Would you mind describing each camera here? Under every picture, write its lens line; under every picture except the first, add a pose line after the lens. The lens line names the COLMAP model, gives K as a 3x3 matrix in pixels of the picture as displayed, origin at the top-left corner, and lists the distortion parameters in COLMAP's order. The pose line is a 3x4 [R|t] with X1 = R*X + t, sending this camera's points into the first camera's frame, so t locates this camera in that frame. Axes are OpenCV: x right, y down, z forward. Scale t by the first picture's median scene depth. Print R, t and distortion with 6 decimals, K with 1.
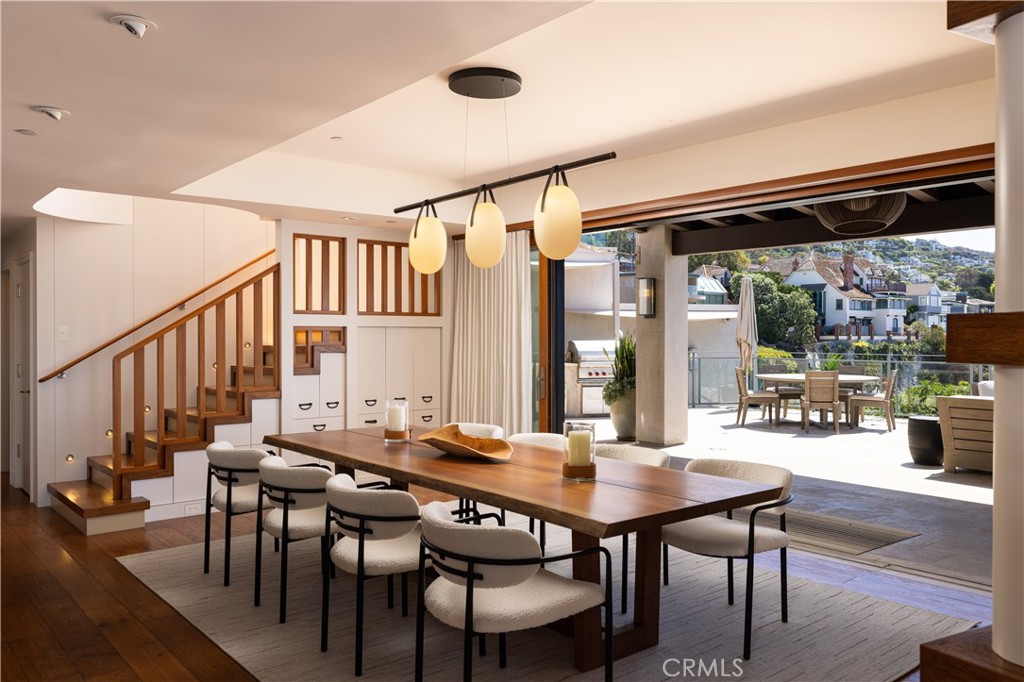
lens RADIAL K [[783.8, 0, 517.5], [0, 783.8, 341.3], [0, 0, 1]] dist [0.008433, -0.000032]
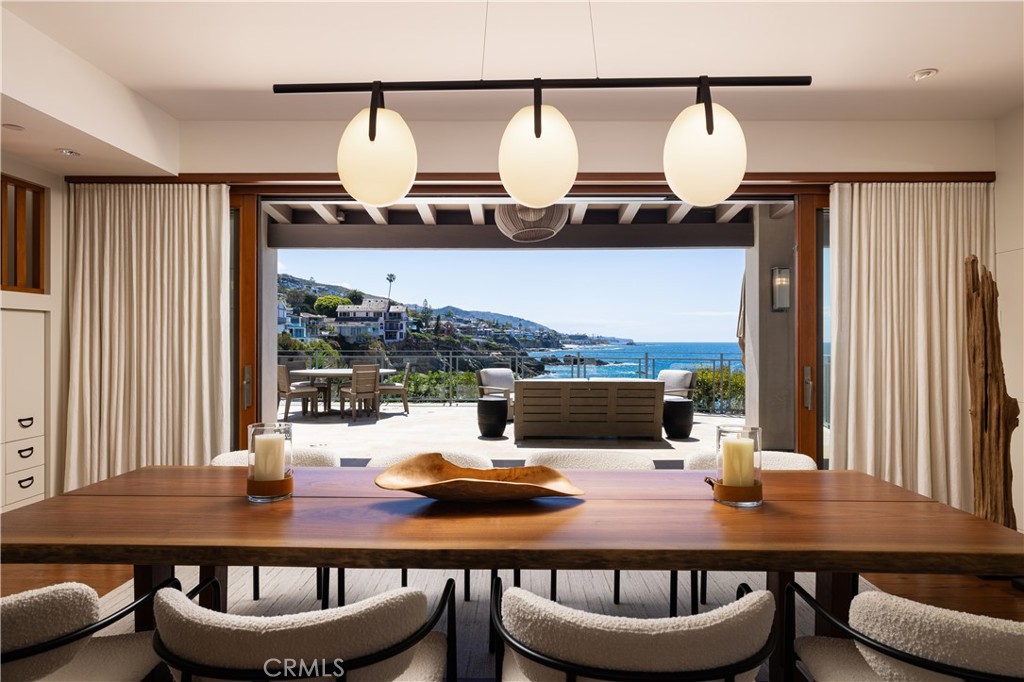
lens RADIAL K [[632.8, 0, 513.2], [0, 632.8, 336.0], [0, 0, 1]] dist [-0.023336, -0.000274]
pose [[0.647295, 0.005305, 0.762221, -0.268968], [0.005722, 0.999914, -0.011818, 0.012518], [-0.762218, 0.012011, 0.647208, 0.402573]]
